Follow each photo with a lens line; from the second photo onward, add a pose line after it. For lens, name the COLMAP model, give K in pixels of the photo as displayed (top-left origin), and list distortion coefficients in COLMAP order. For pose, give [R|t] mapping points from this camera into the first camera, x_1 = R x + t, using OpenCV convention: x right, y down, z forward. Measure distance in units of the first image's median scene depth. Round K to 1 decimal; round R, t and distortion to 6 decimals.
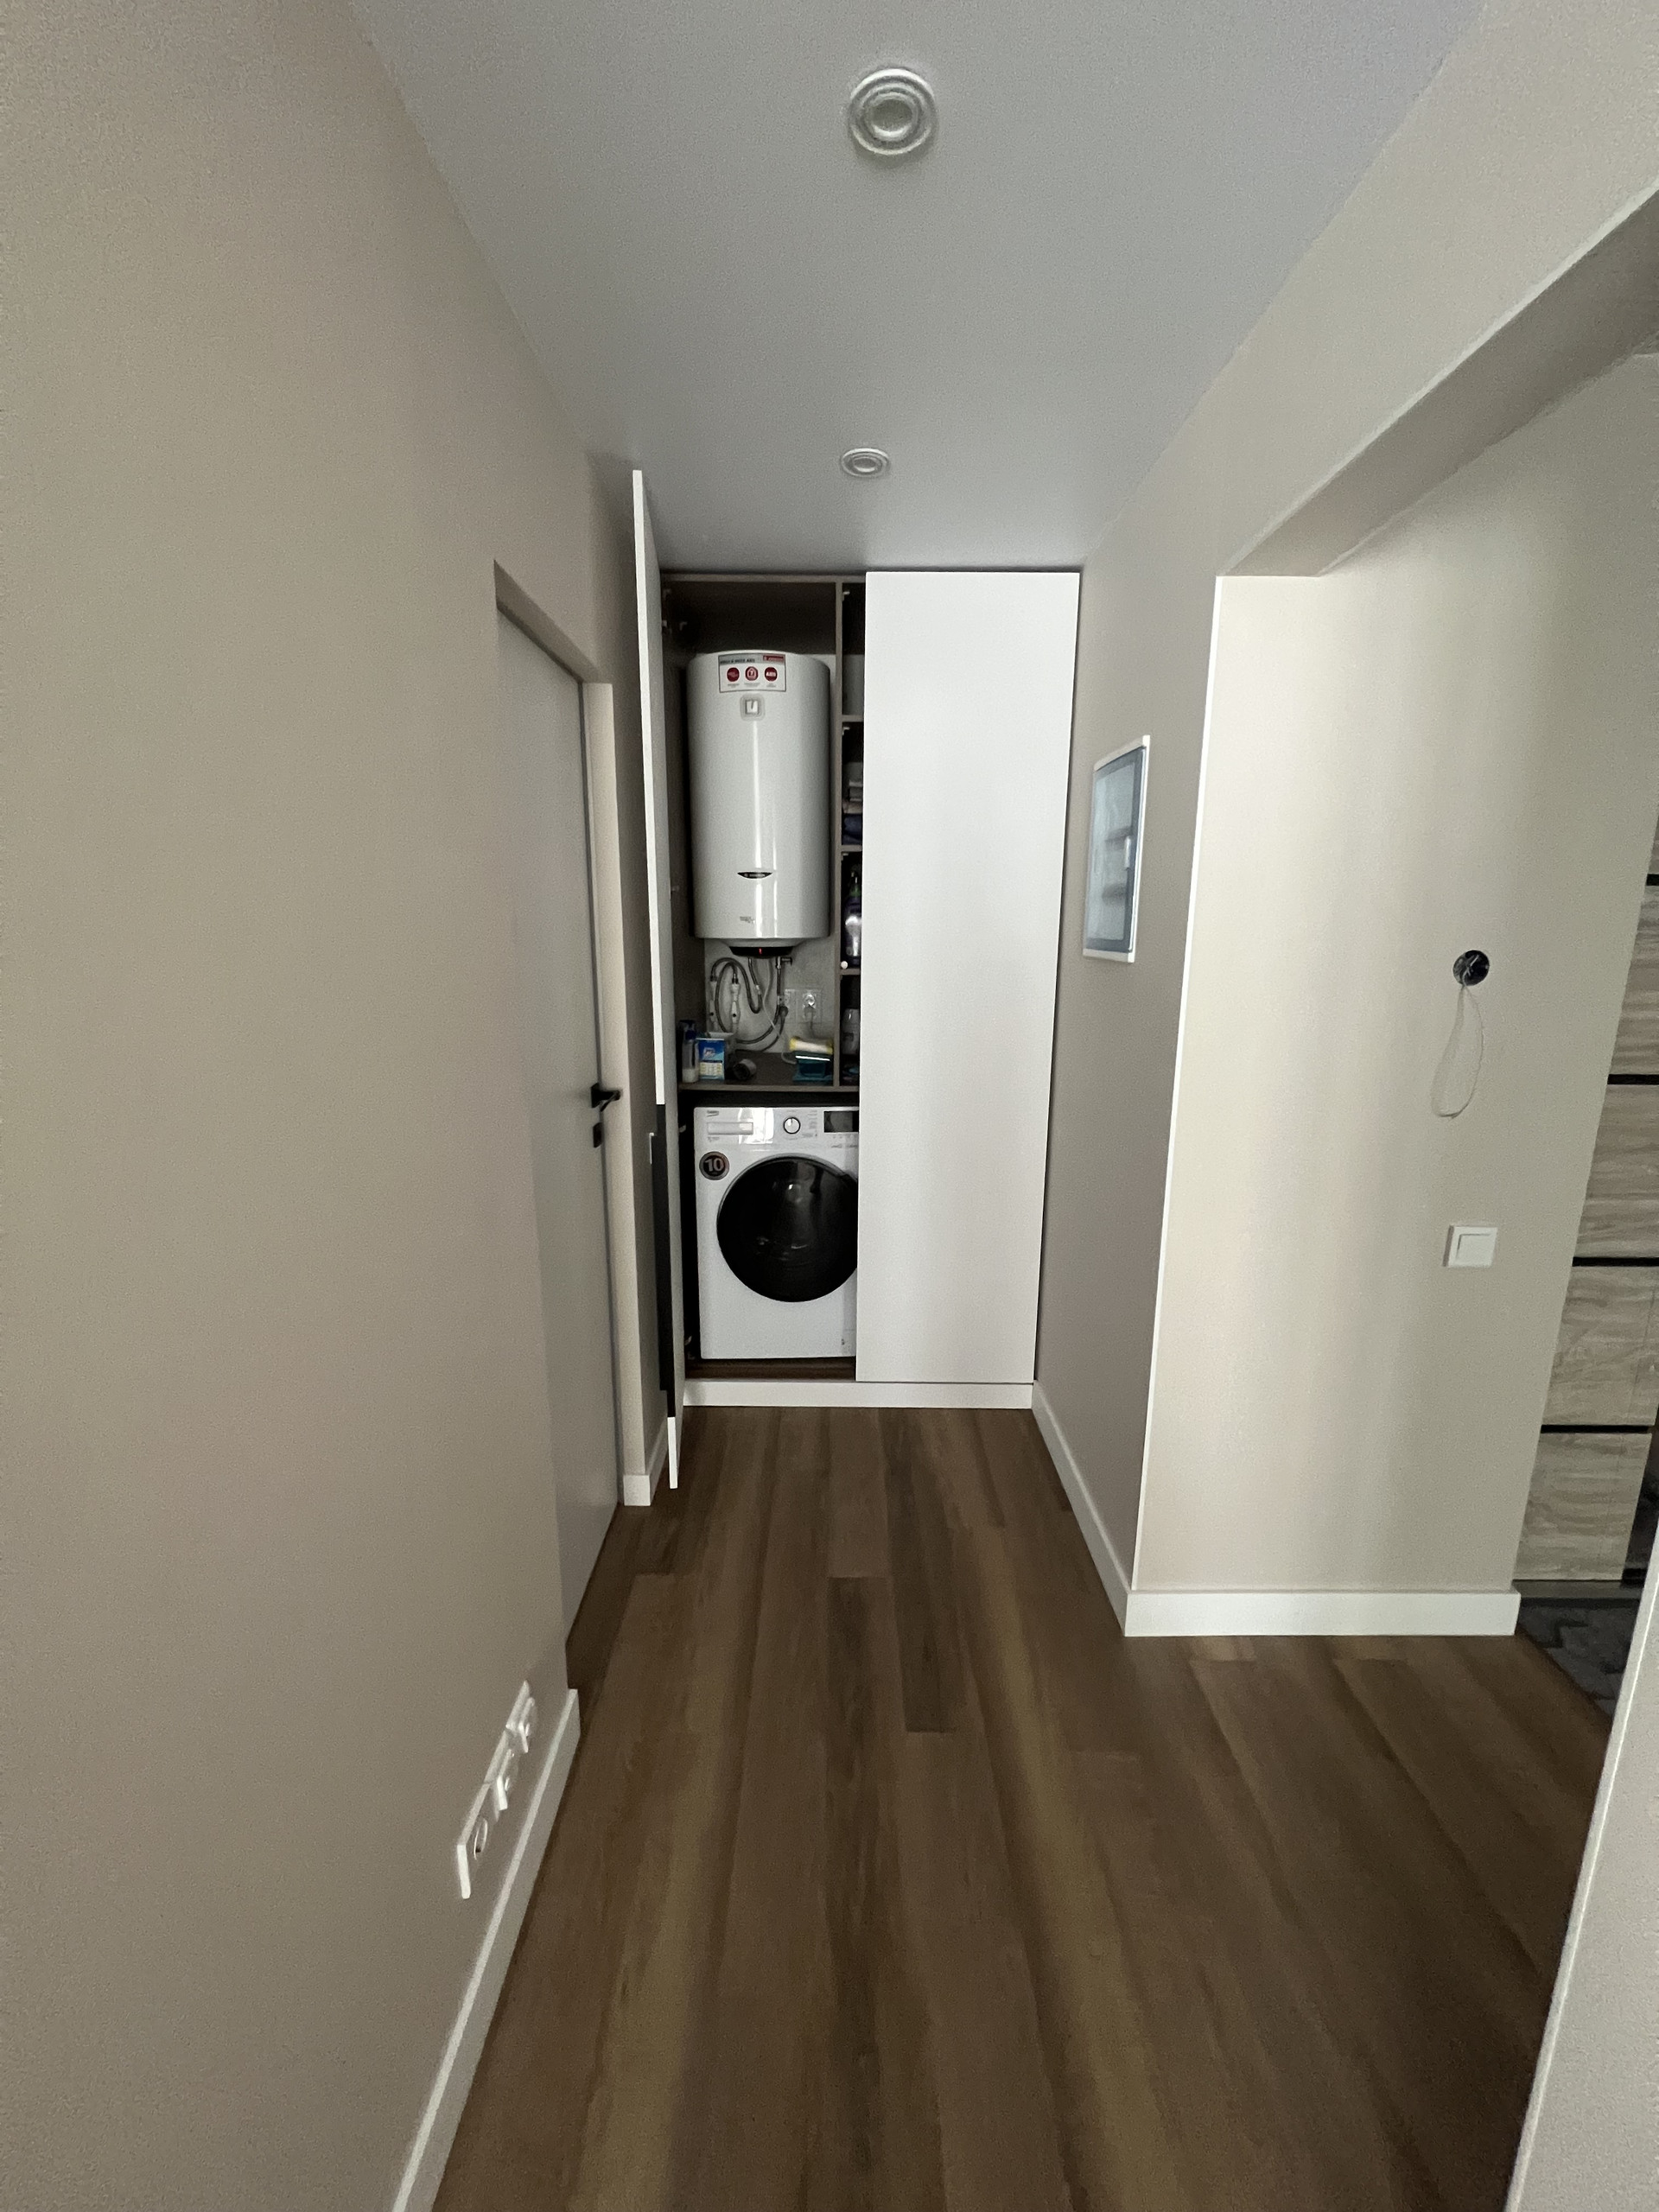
lens RADIAL K [[881.0, 0, 840.7], [0, 881.0, 1109.3], [0, 0, 1]] dist [0.001199, 0.000374]
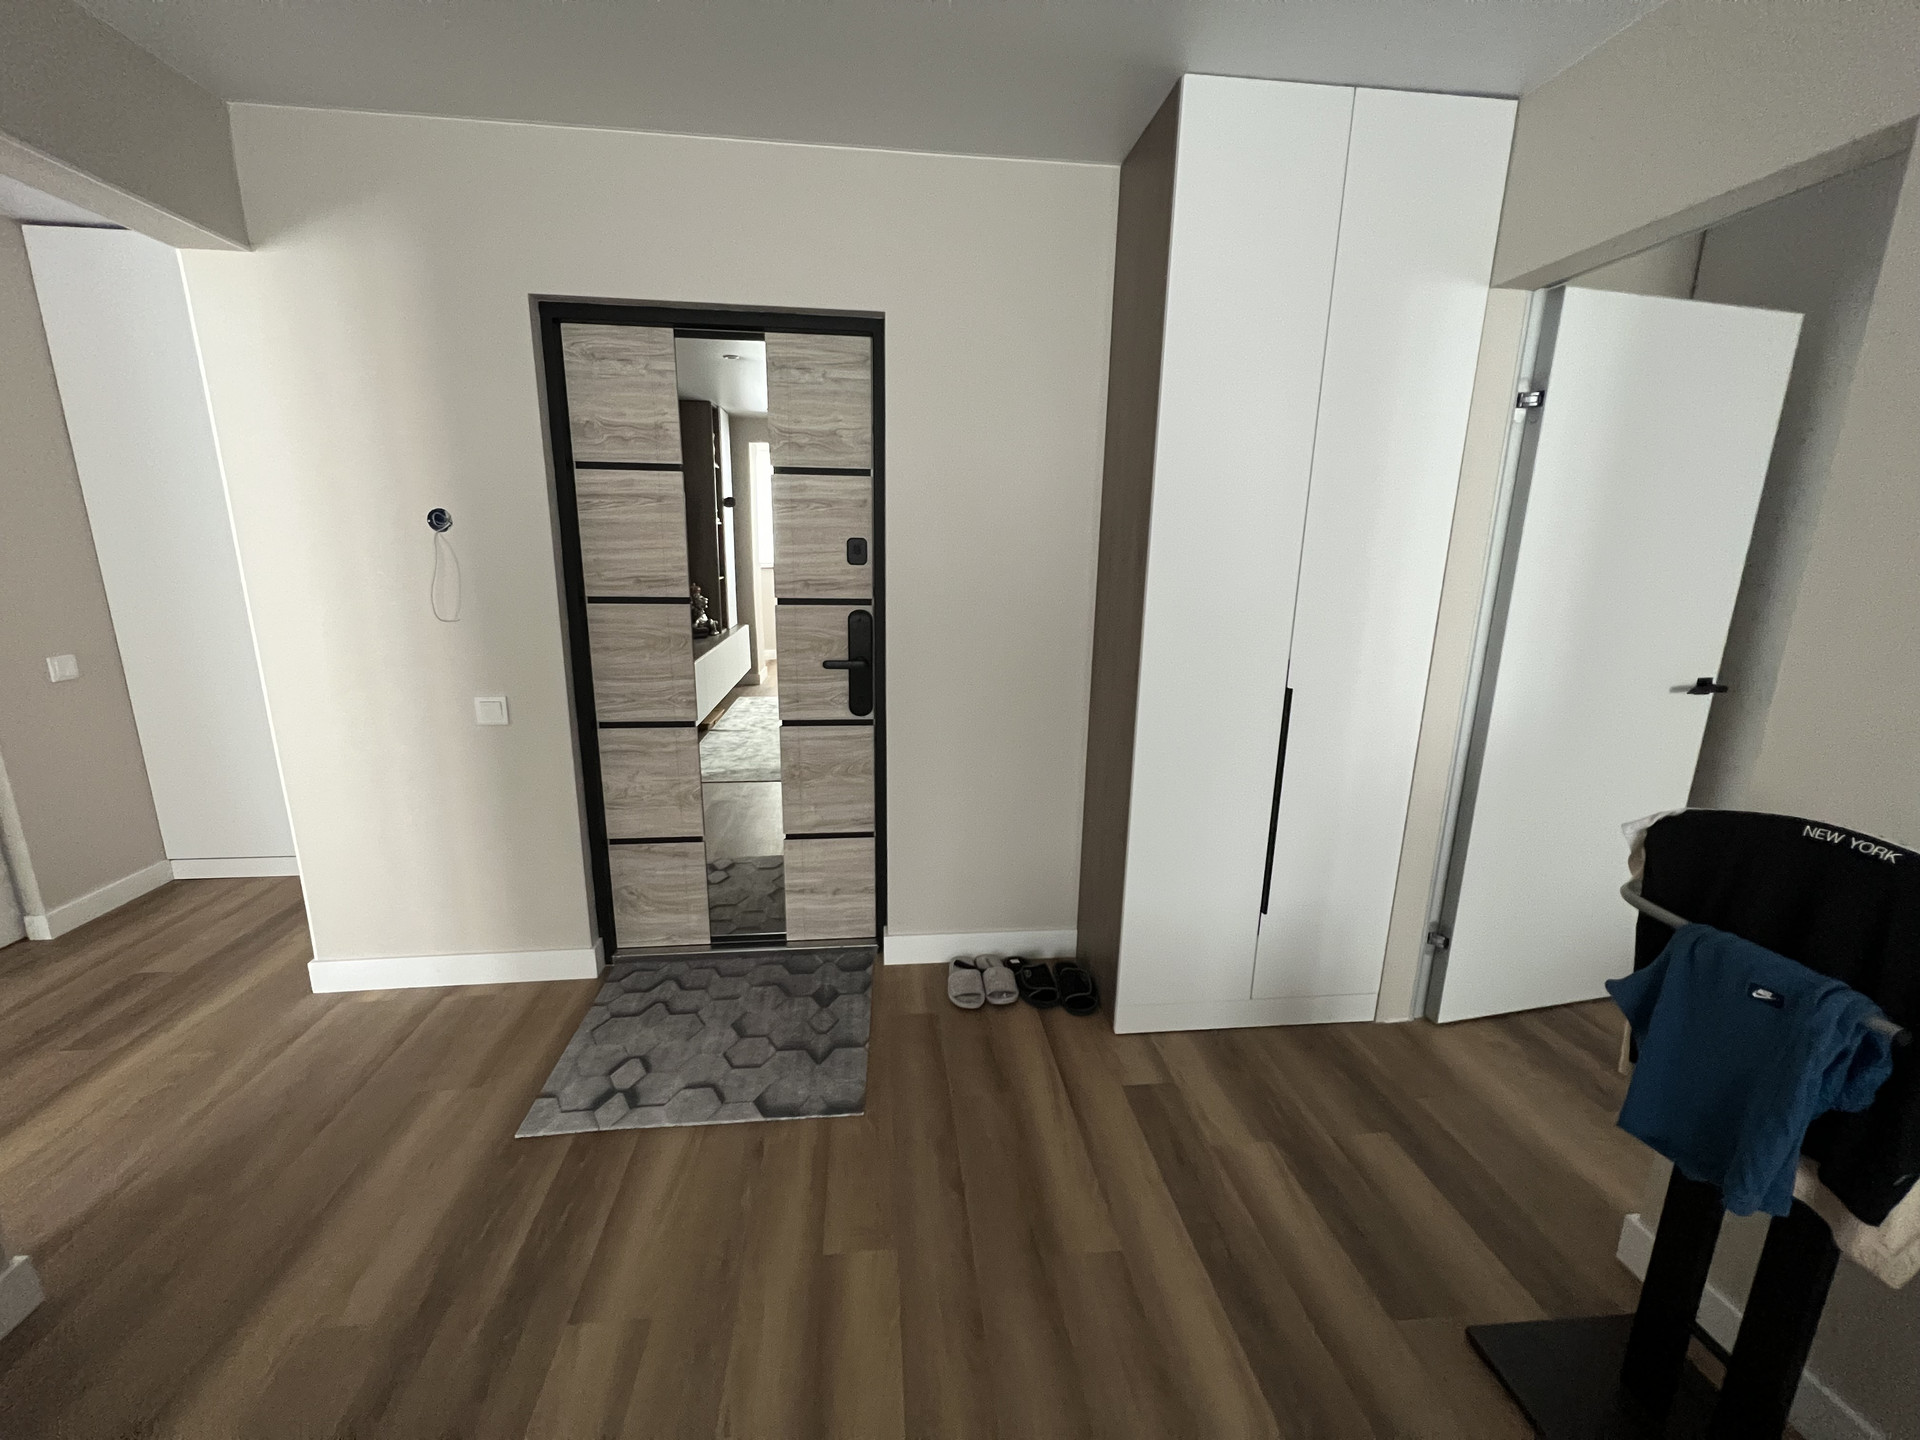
lens RADIAL K [[764.7, 0, 958.9], [0, 764.7, 720.1], [0, 0, 1]] dist [0.001199, 0.000374]
pose [[0.994312, -0.016427, 0.105229, 1.244848], [0.014825, 0.999762, 0.015984, 0.148525], [-0.105467, -0.014334, 0.994320, -0.344972]]
